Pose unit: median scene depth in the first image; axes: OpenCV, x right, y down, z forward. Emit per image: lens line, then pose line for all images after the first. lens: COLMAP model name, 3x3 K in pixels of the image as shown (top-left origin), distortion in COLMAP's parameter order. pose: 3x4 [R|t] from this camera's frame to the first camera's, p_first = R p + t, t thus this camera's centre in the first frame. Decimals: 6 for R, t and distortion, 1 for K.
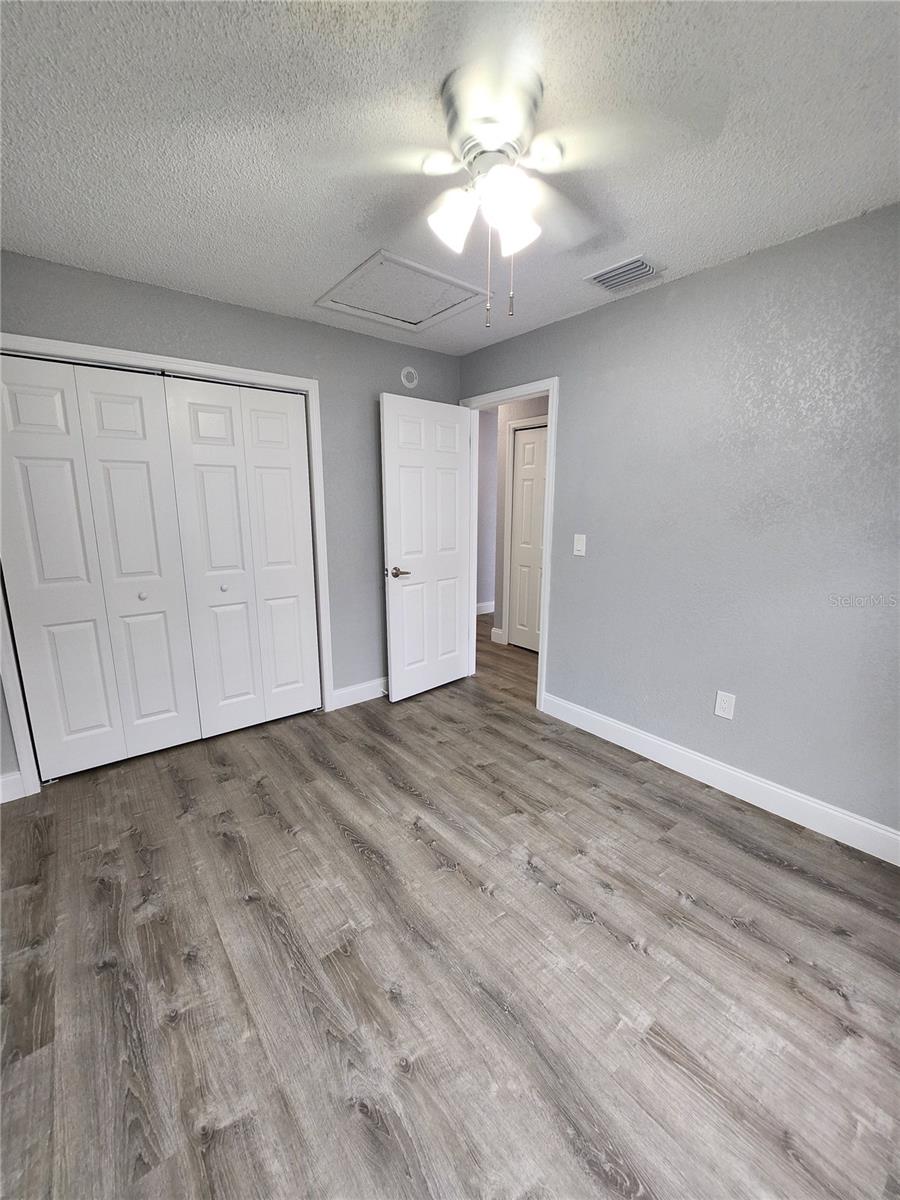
lens RADIAL K [[479.7, 0, 440.9], [0, 479.7, 605.8], [0, 0, 1]] dist [-0.021114, -0.000059]
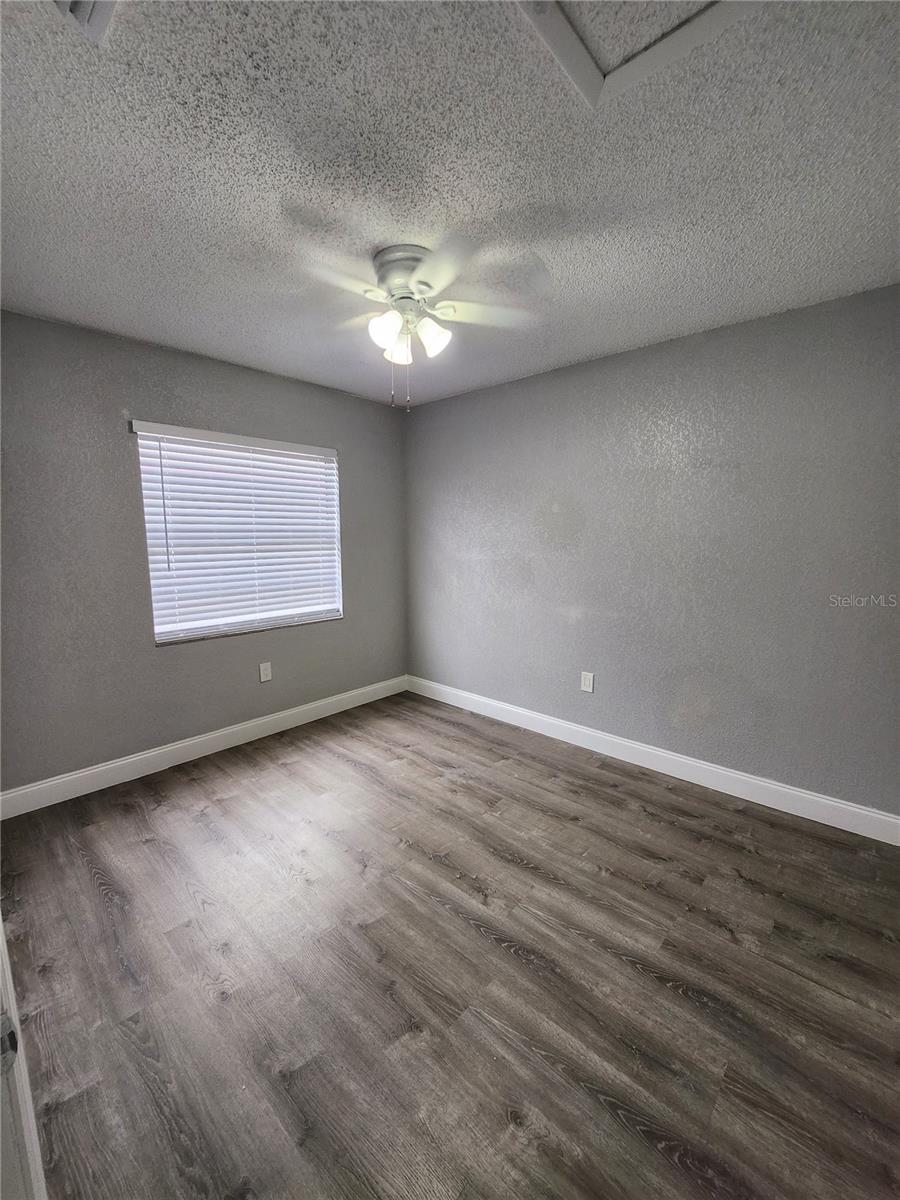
lens RADIAL K [[479.7, 0, 438.9], [0, 479.7, 600.8], [0, 0, 1]] dist [-0.018630, -0.000261]
pose [[-0.987966, 0.022654, -0.153006, 0.155597], [-0.031401, 0.939241, 0.341820, -0.355390], [0.151453, 0.342511, -0.927226, 1.637132]]
